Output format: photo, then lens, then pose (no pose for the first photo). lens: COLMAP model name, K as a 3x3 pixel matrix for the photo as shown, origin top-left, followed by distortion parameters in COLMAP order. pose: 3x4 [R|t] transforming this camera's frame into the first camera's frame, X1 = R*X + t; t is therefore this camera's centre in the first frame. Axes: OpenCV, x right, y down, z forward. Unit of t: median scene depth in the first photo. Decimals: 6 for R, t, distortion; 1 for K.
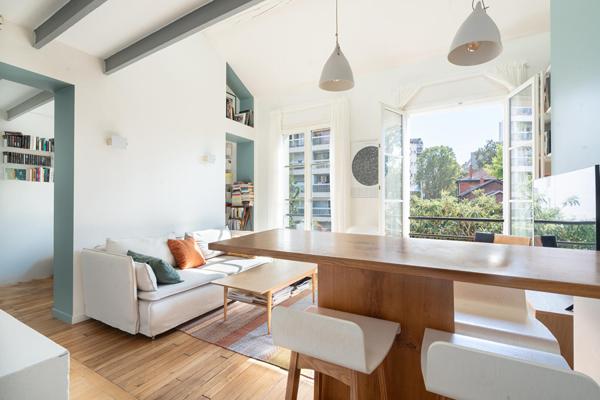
lens RADIAL K [[285.4, 0, 283.1], [0, 285.4, 198.2], [0, 0, 1]] dist [0.000756, 0.000403]
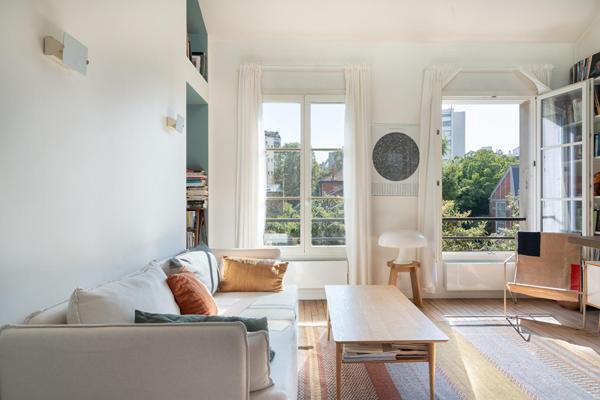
lens RADIAL K [[355.6, 0, 317.2], [0, 355.6, 200.4], [0, 0, 1]] dist [0.019736, -0.000572]
pose [[0.833082, 0.002377, 0.553145, -0.377380], [-0.003439, 0.999994, 0.000882, 0.009160], [-0.553140, -0.002637, 0.833084, 0.244603]]
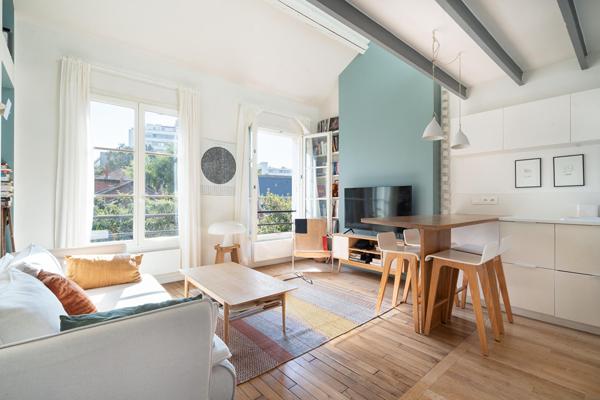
lens RADIAL K [[276.1, 0, 300.0], [0, 276.1, 200.0], [0, 0, 1]] dist [-0.001819, -0.000133]
pose [[0.306249, 0.002561, 0.951948, -0.496378], [-0.010838, 0.999941, 0.000797, 0.009340], [-0.951890, -0.010561, 0.306259, 0.344404]]
